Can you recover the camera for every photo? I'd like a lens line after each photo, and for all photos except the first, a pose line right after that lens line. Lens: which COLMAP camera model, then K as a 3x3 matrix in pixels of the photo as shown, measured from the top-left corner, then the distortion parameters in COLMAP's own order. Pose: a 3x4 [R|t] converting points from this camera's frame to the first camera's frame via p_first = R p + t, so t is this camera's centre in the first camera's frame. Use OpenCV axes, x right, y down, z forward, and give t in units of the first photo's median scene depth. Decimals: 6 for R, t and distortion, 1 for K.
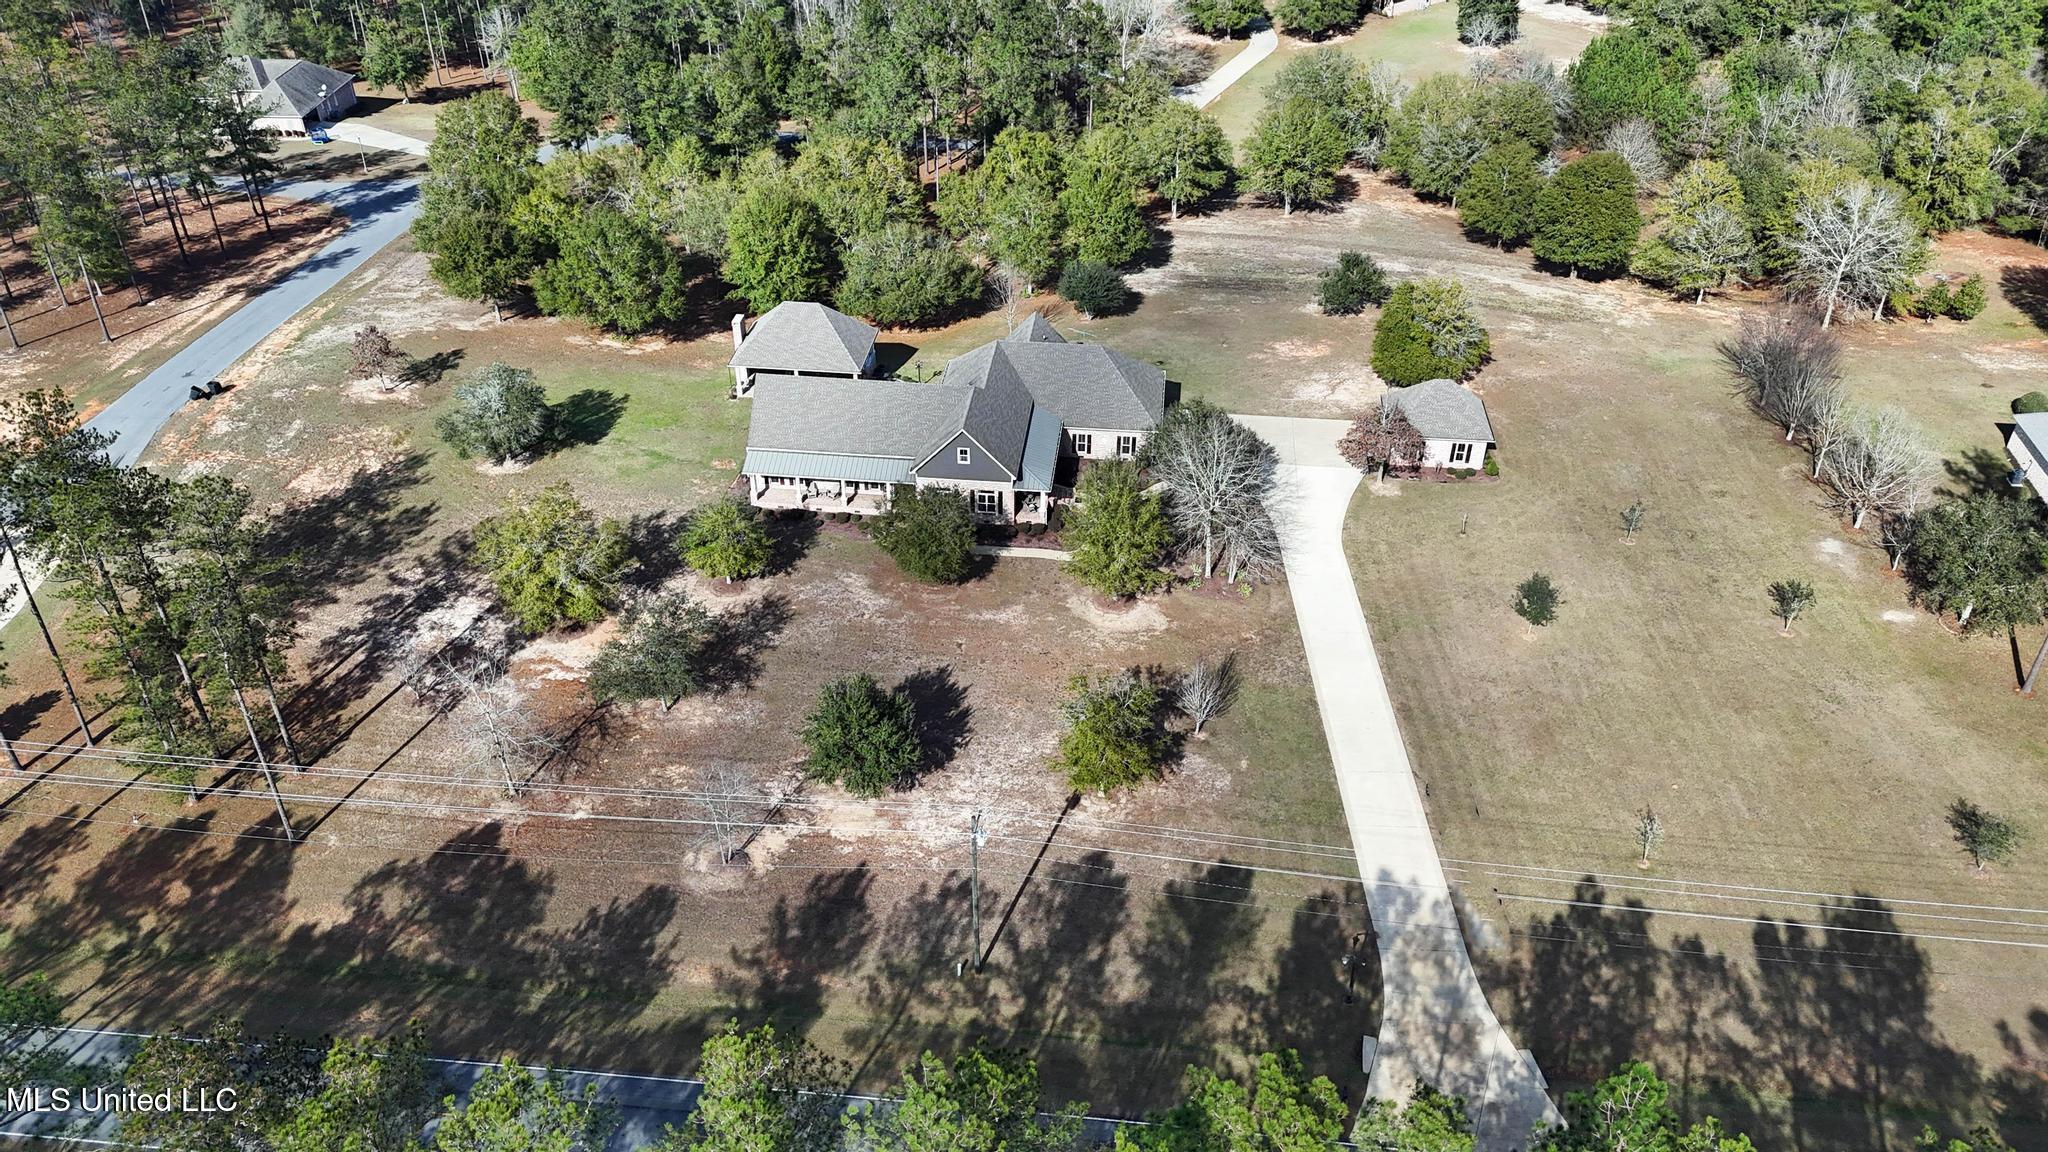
lens RADIAL K [[1503.4, 0, 1024.3], [0, 1503.4, 571.1], [0, 0, 1]] dist [0.064105, -0.050318]
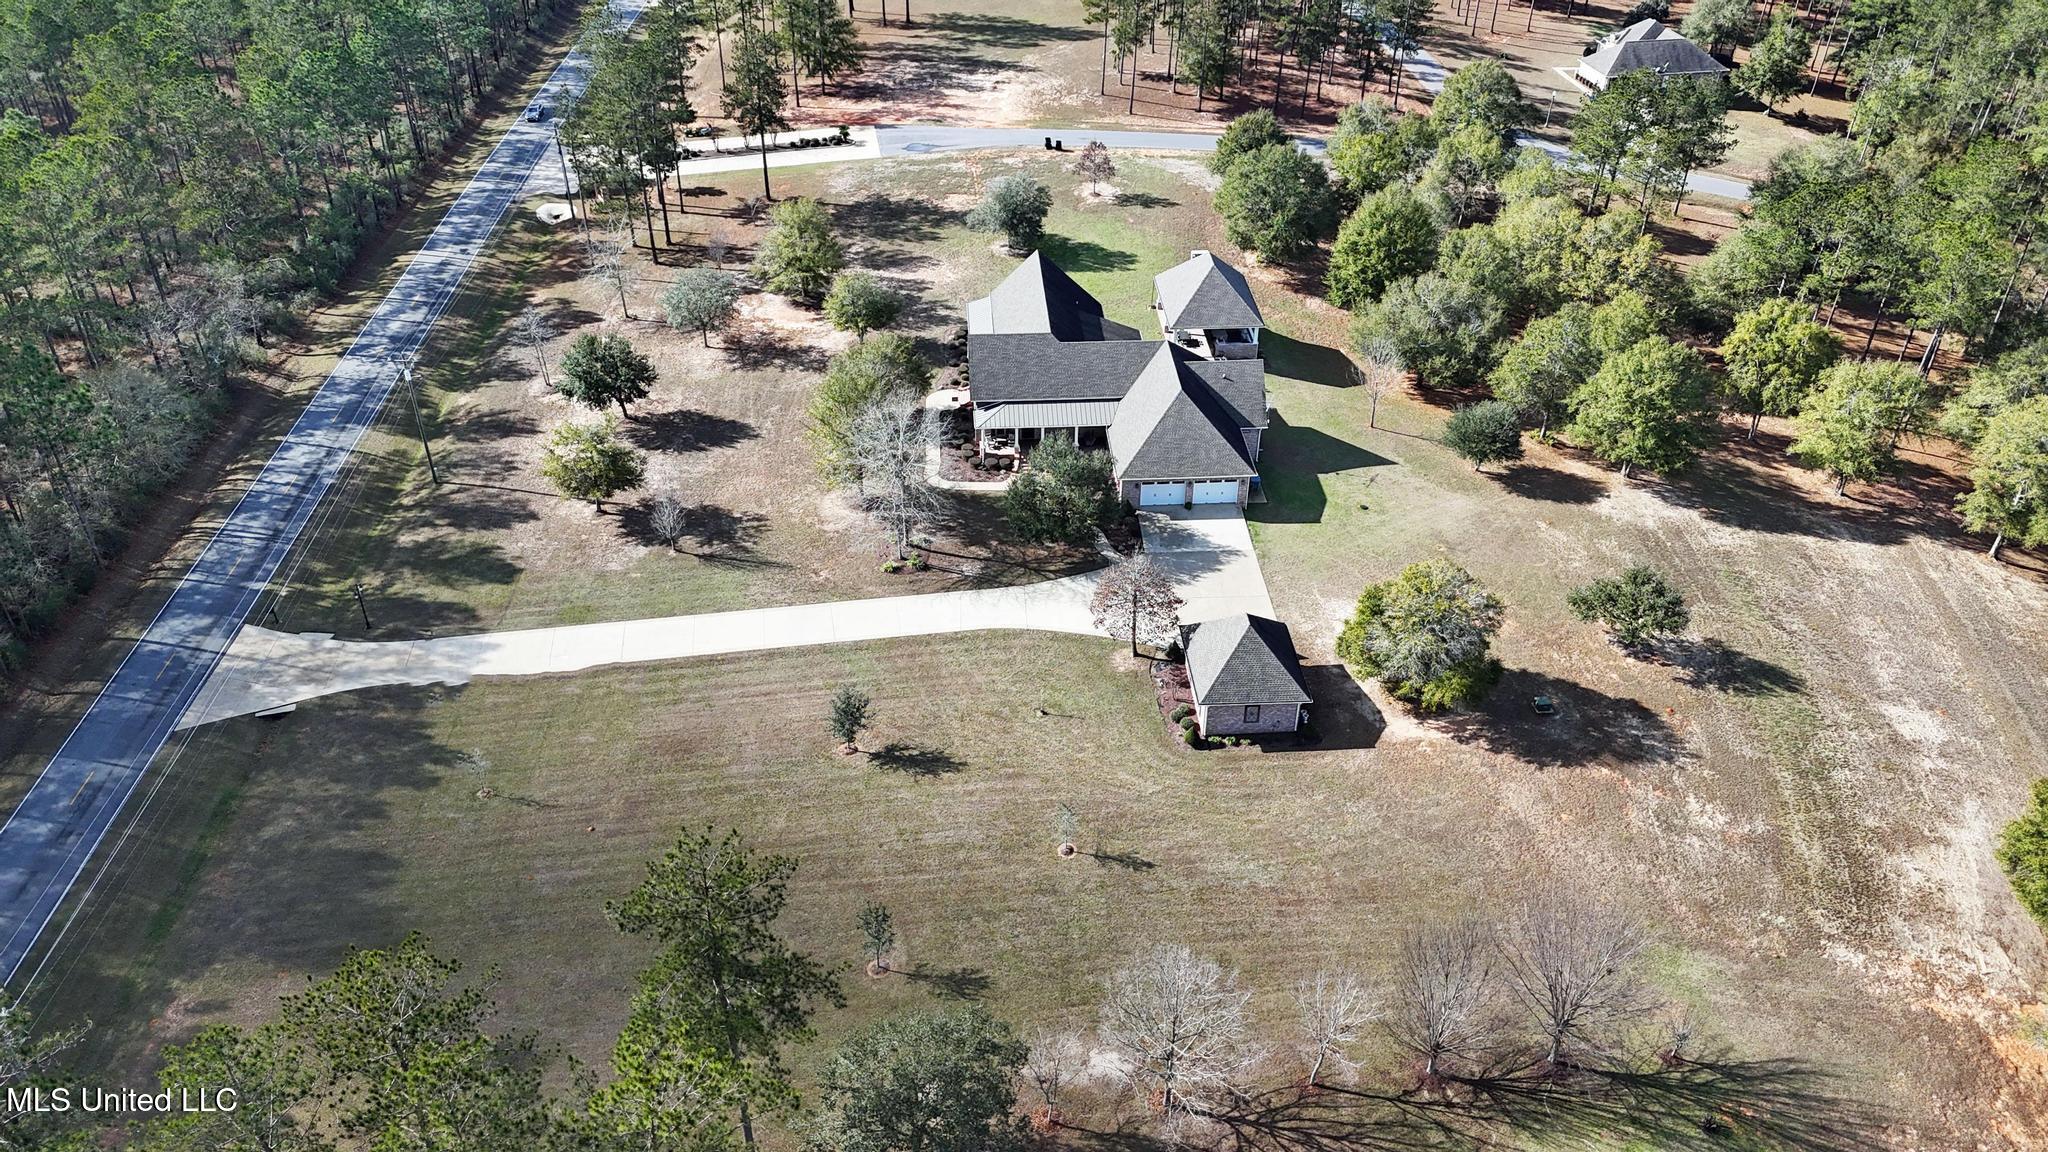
lens RADIAL K [[1503.4, 0, 1027.6], [0, 1503.4, 578.2], [0, 0, 1]] dist [0.064105, -0.050318]
pose [[0.161606, 0.560885, -0.811968, 1.086163], [-0.558717, 0.730218, 0.393214, -0.475576], [0.813461, 0.390115, 0.431384, 0.695144]]
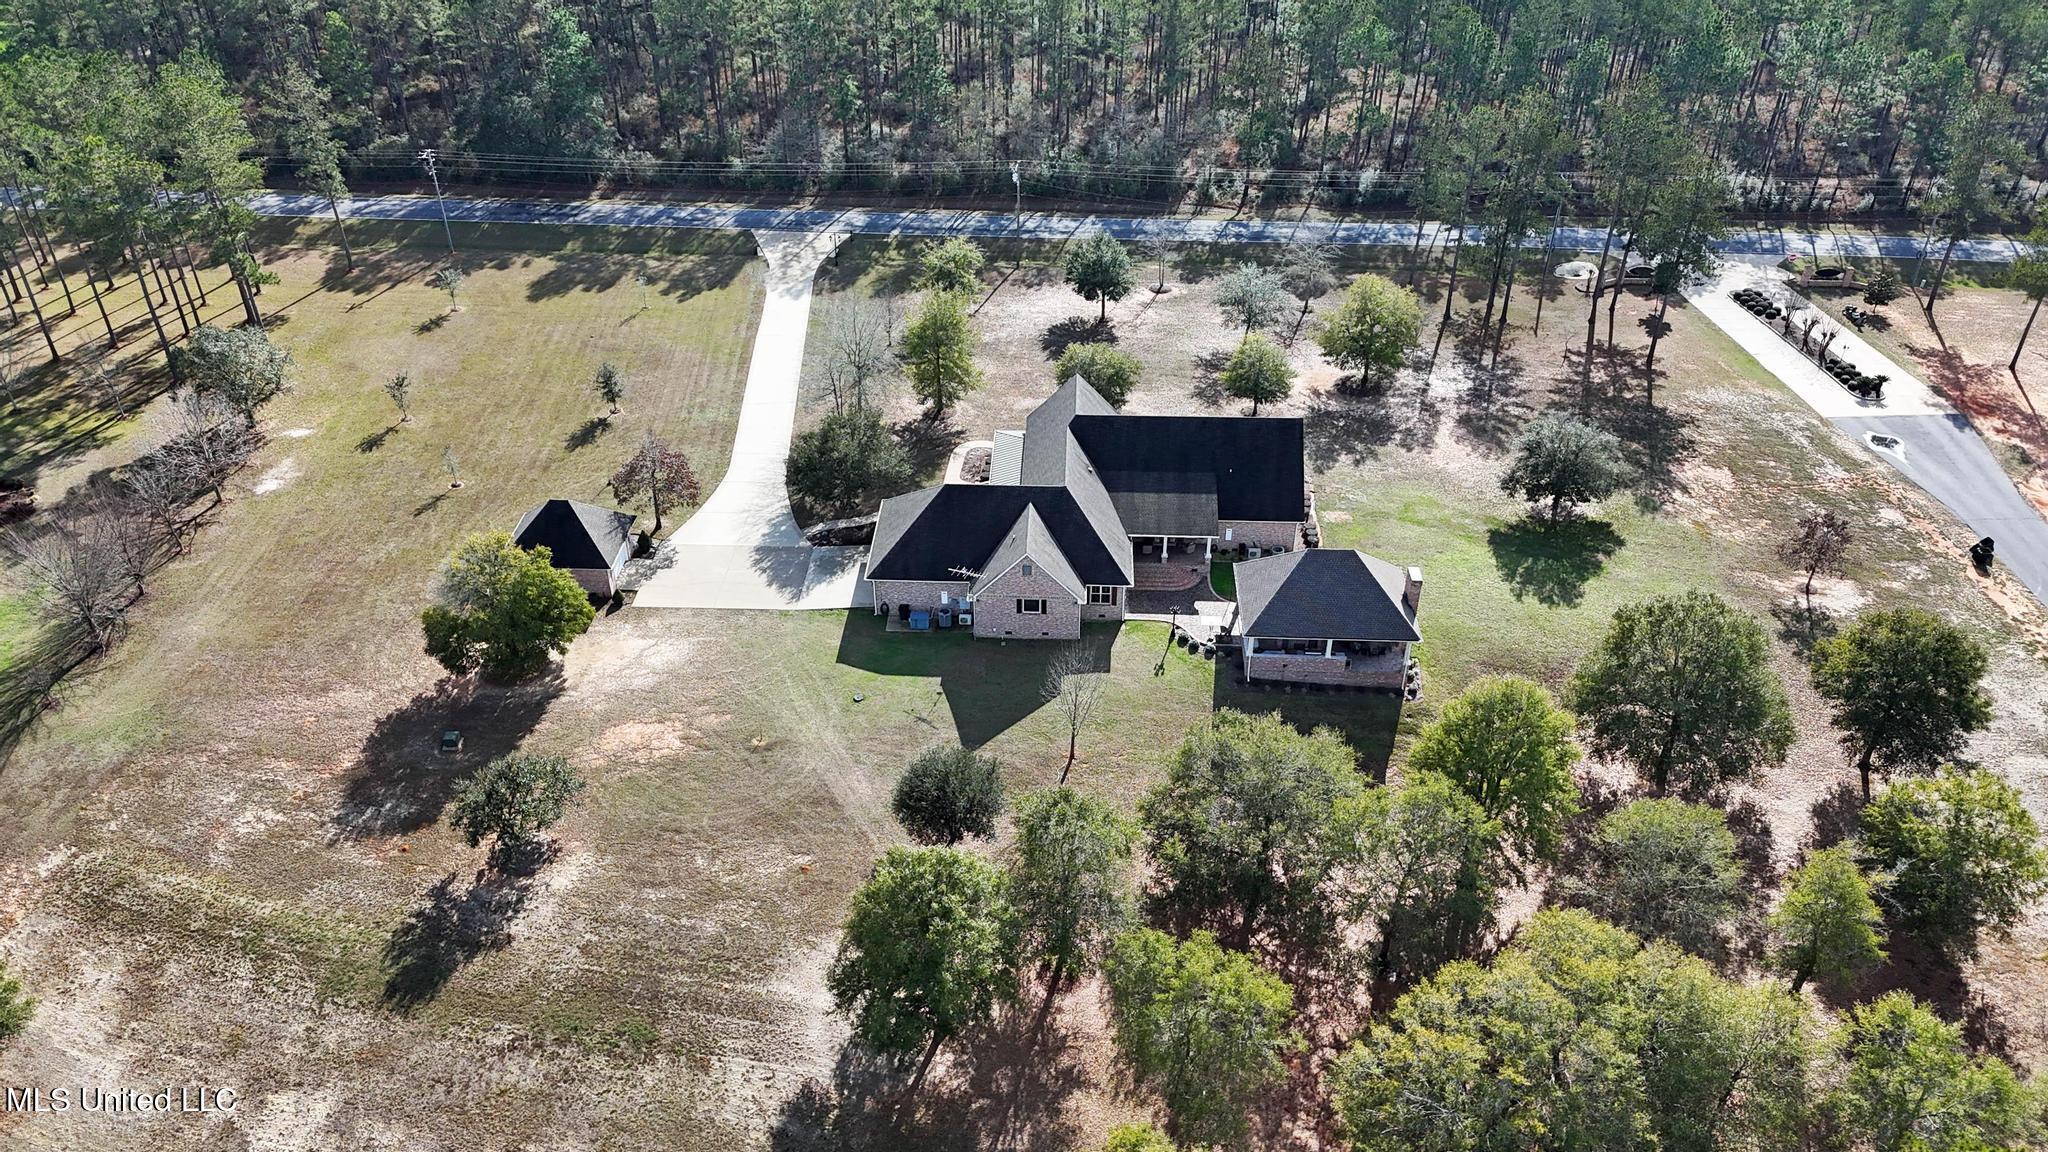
lens RADIAL K [[1503.4, 0, 1026.1], [0, 1503.4, 569.2], [0, 0, 1]] dist [0.064105, -0.050318]
pose [[-0.997824, 0.031349, -0.058008, 0.069782], [-0.042391, 0.368844, 0.928524, -1.170030], [0.050504, 0.928963, -0.366712, 1.701473]]
